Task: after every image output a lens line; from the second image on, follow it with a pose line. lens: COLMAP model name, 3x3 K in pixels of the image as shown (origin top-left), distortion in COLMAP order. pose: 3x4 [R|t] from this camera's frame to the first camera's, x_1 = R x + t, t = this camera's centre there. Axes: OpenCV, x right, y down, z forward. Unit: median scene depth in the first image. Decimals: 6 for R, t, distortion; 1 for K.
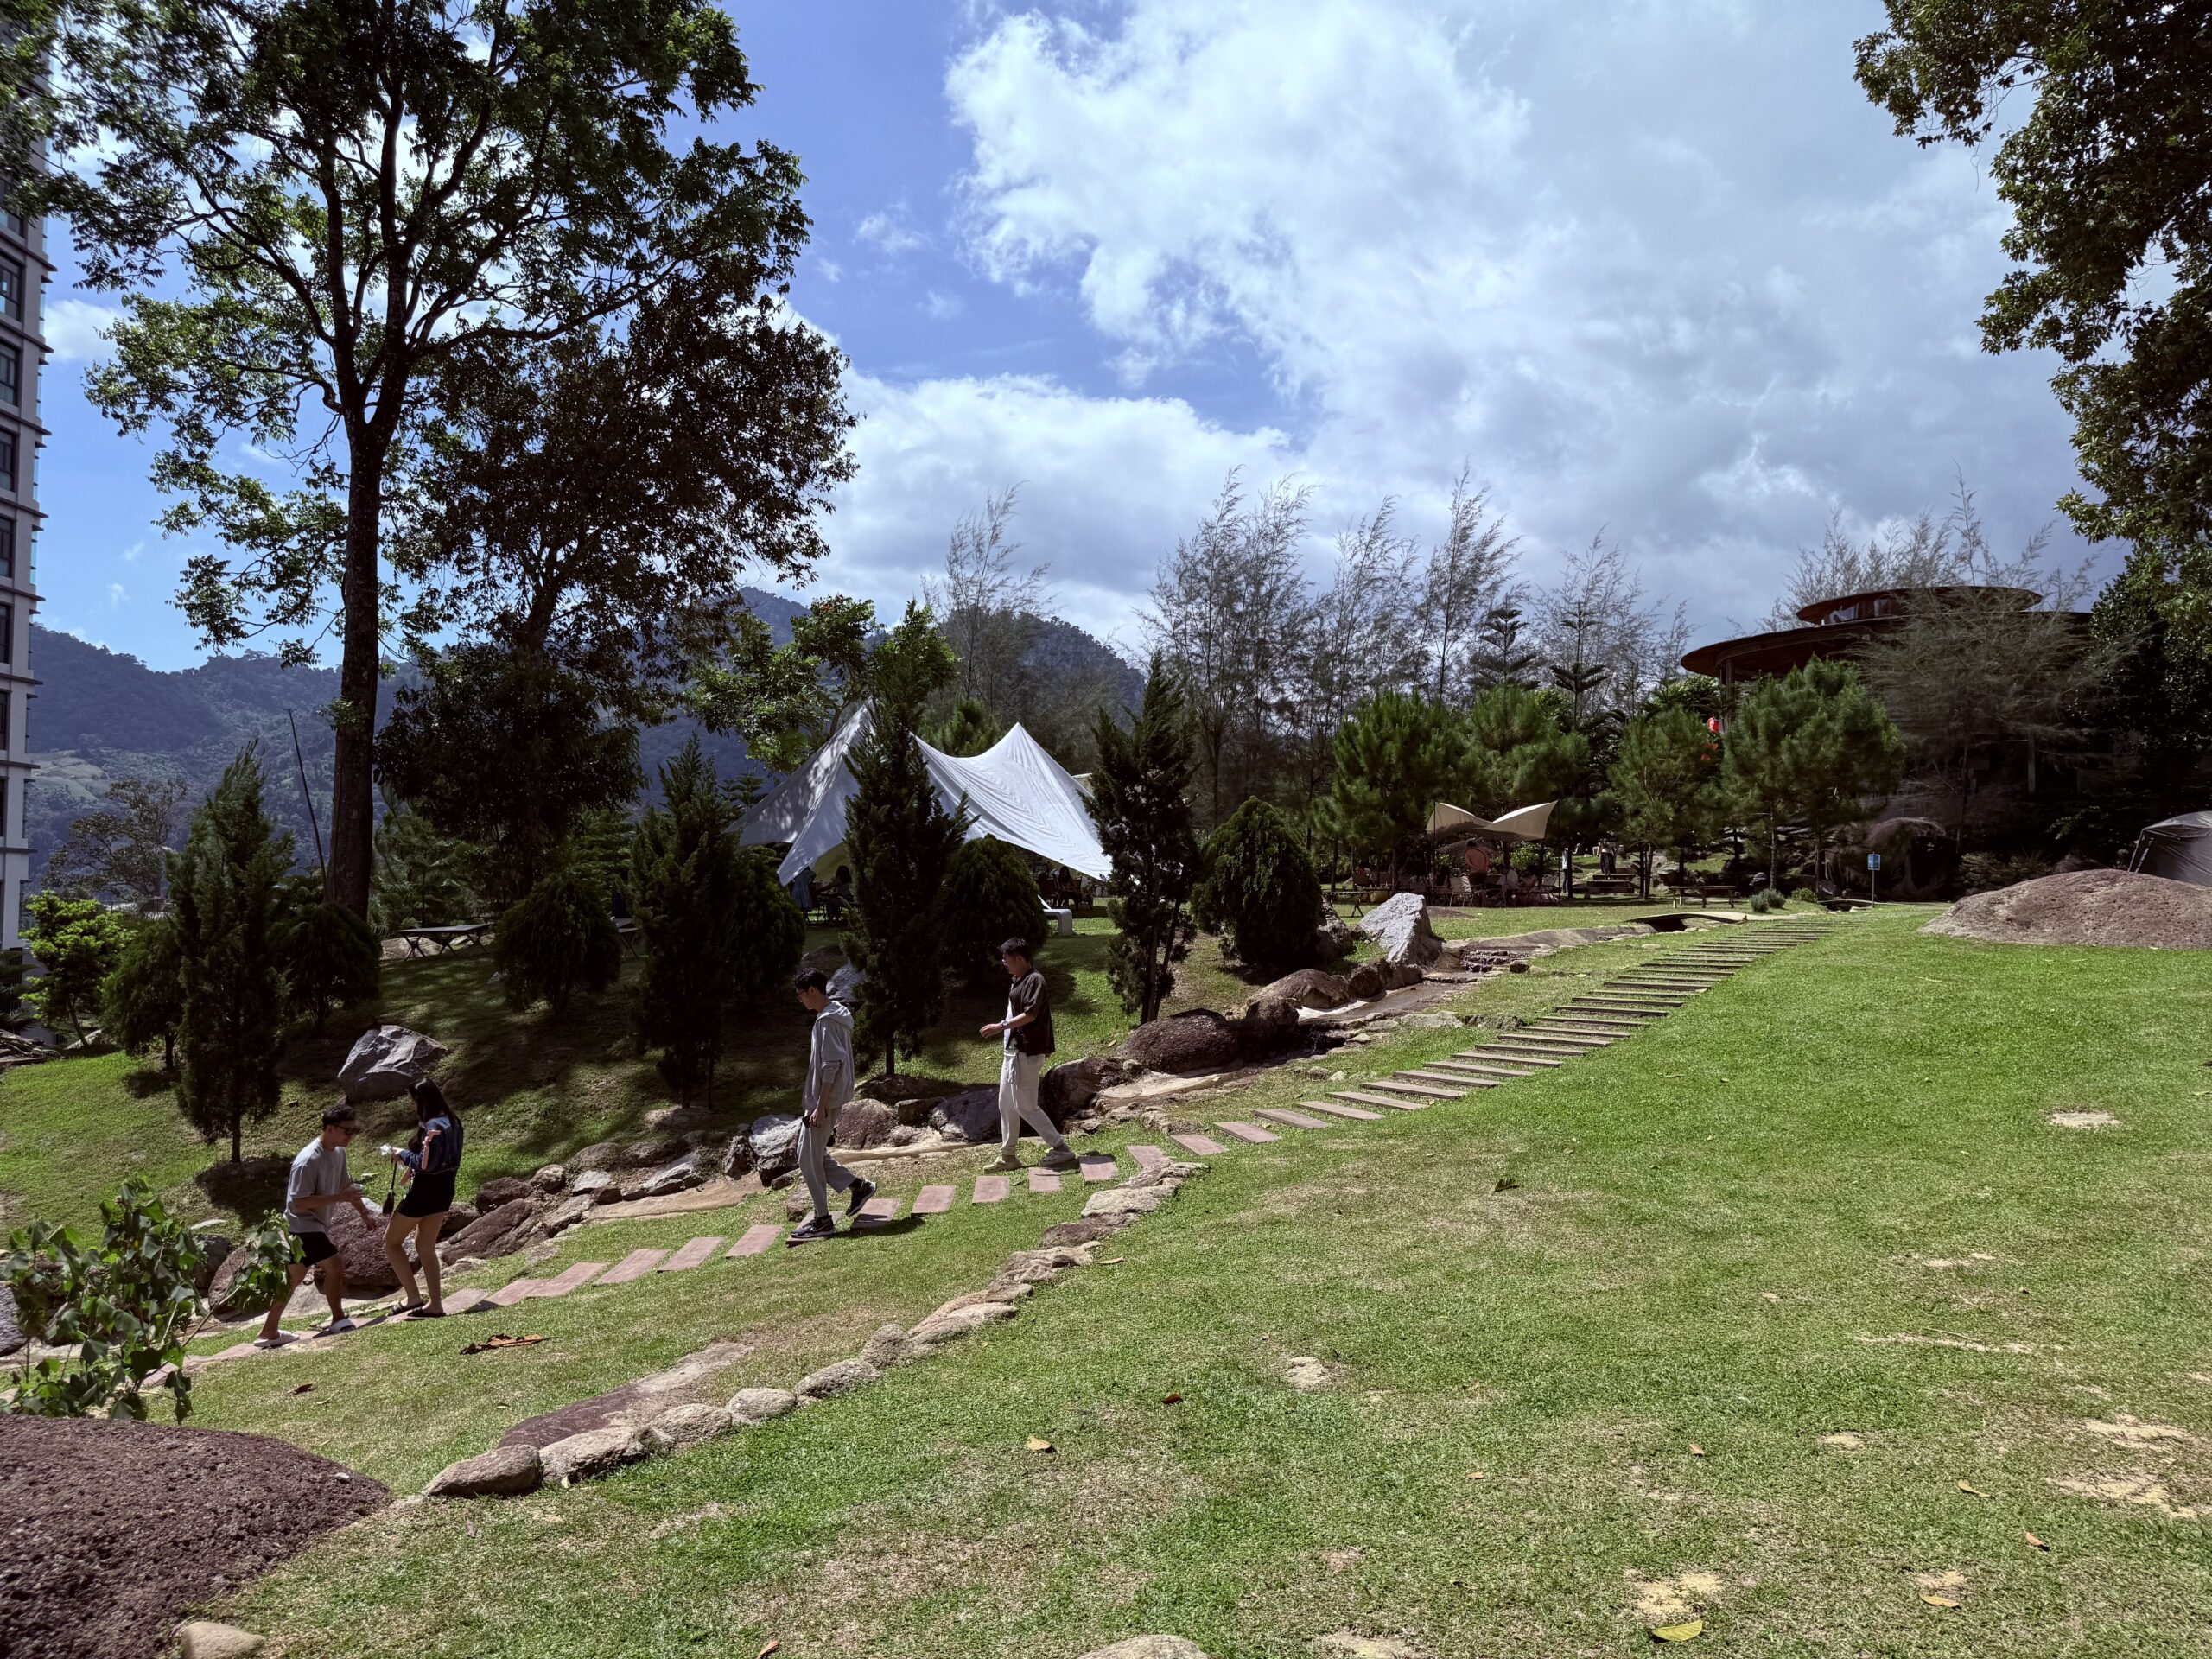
lens RADIAL K [[1576.1, 0, 1111.1], [0, 1576.1, 877.0], [0, 0, 1]] dist [0.025321, -0.020745]
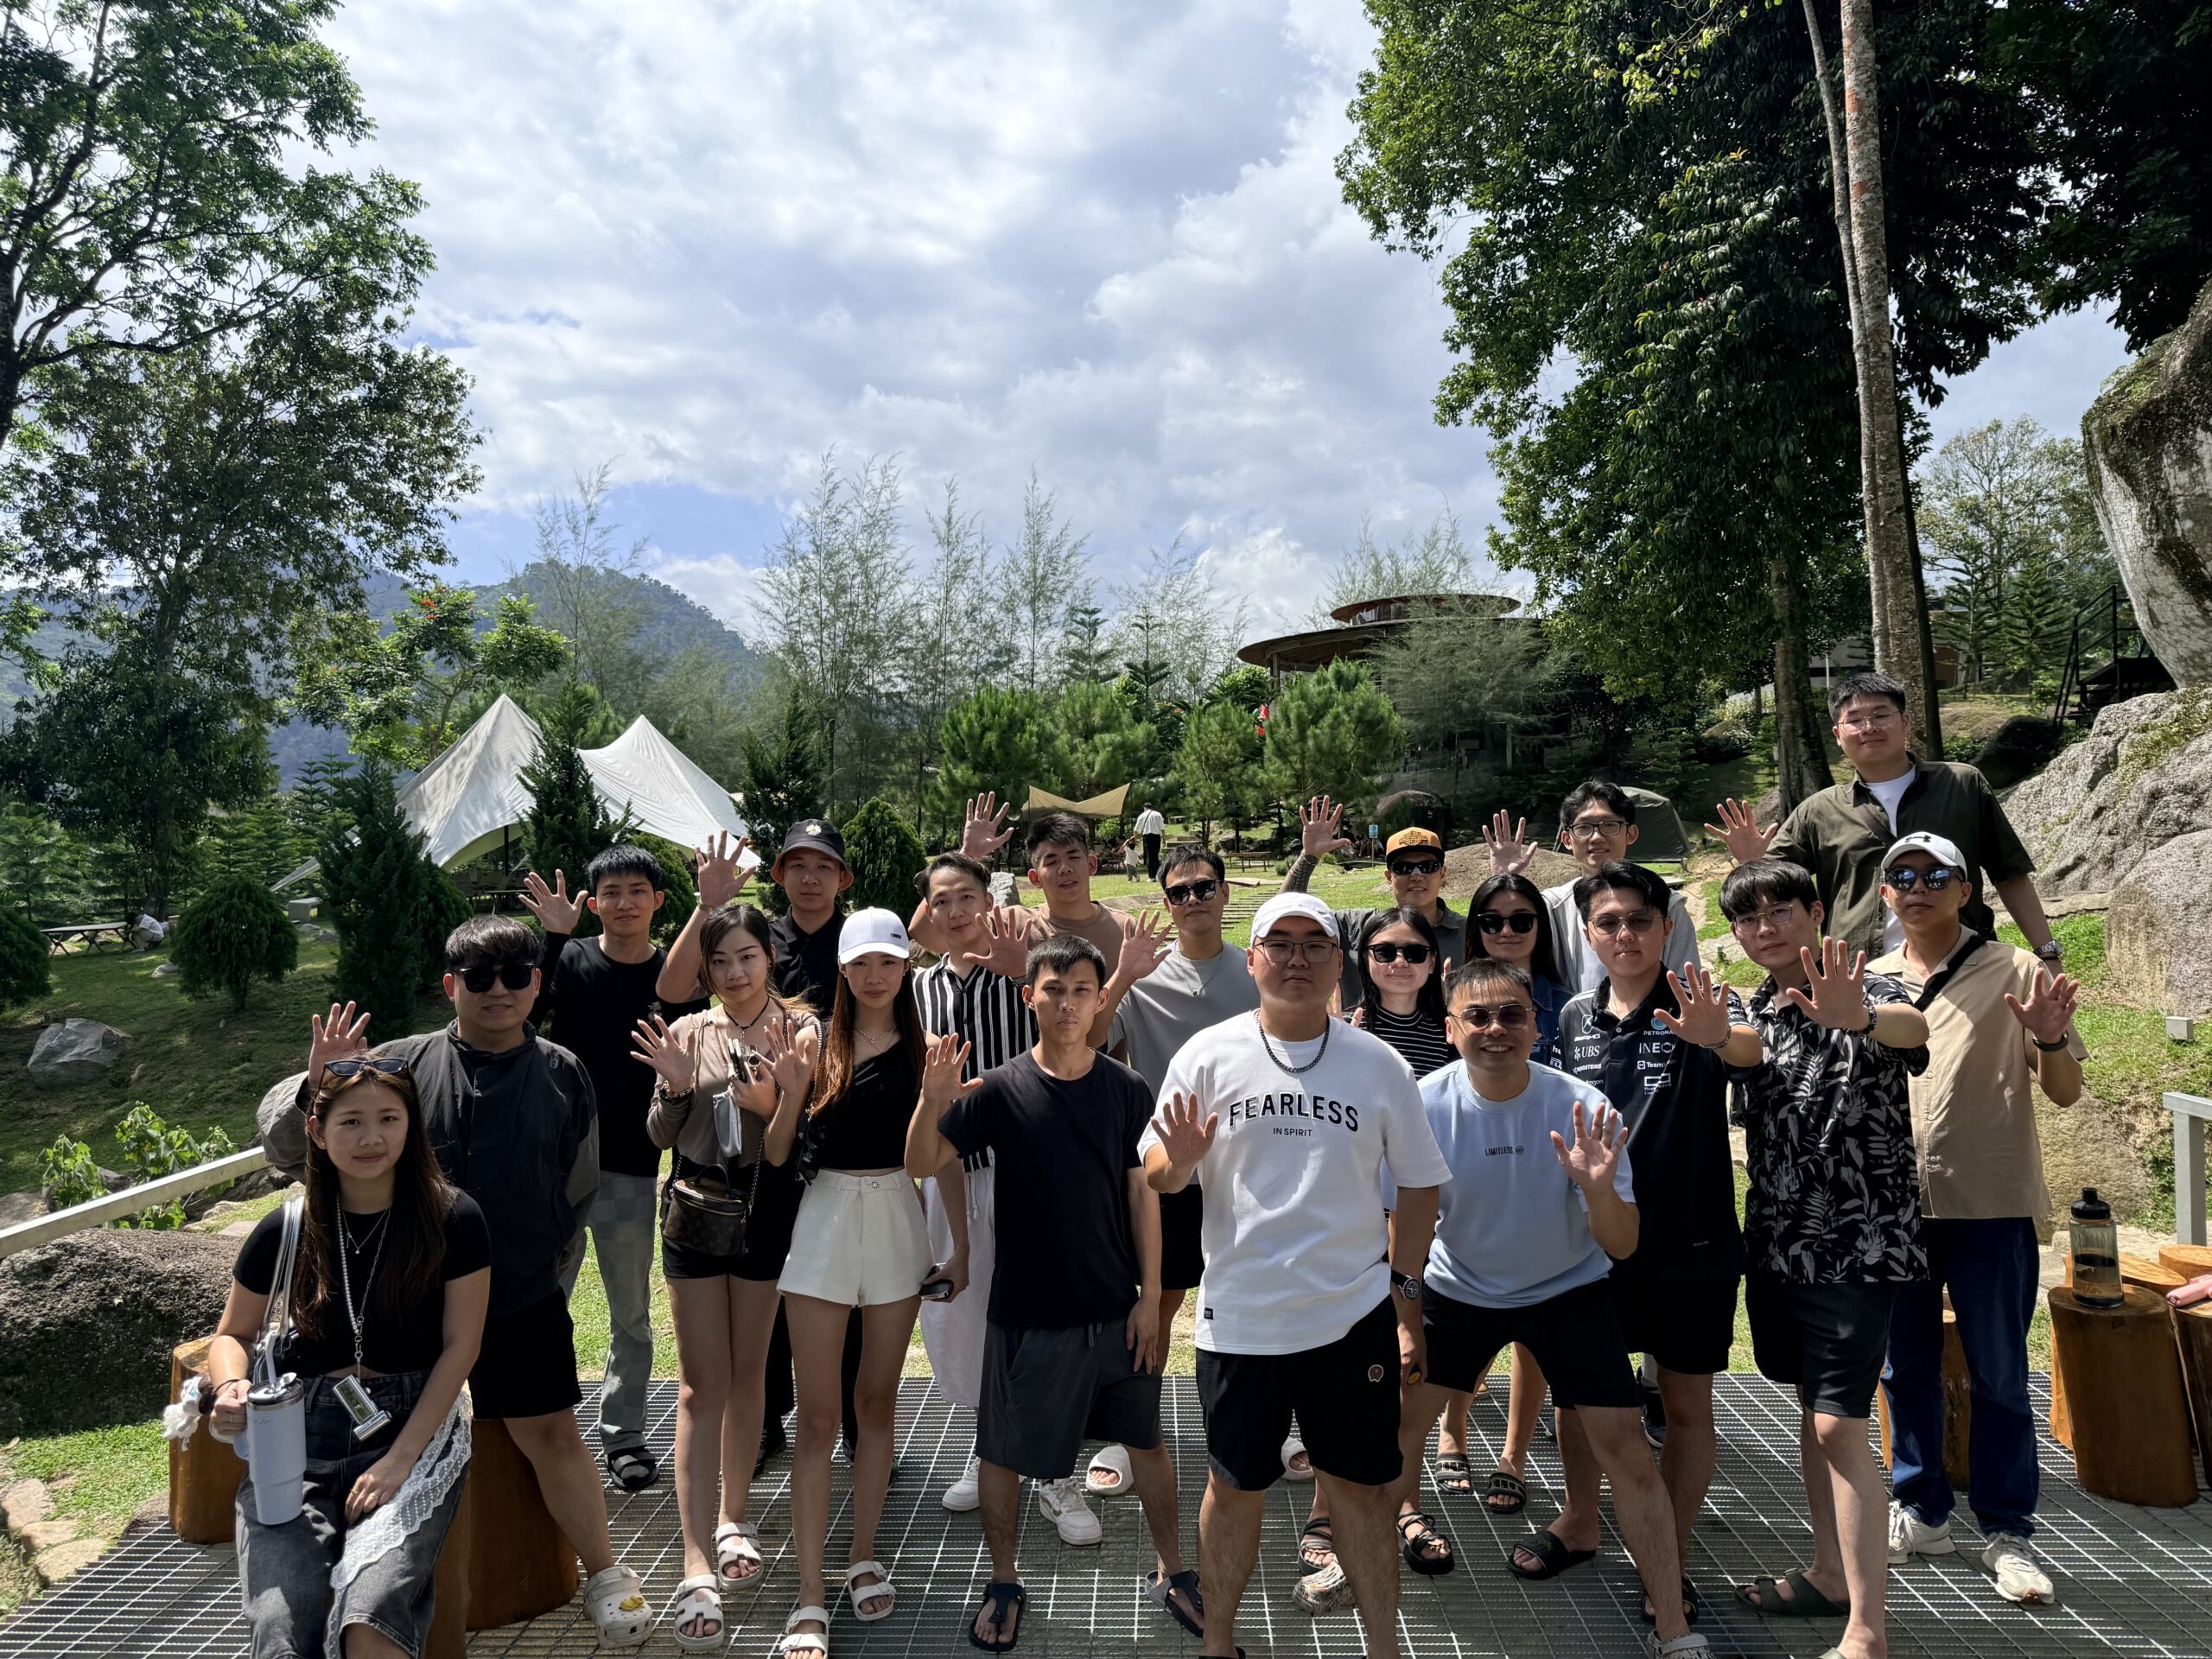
lens RADIAL K [[1576.1, 0, 1111.1], [0, 1576.1, 877.0], [0, 0, 1]] dist [0.025321, -0.020745]
pose [[0.968861, -0.031909, 0.245542, -0.020730], [0.027583, 0.999398, 0.021041, -0.003234], [-0.246066, -0.013613, 0.969157, -0.127464]]
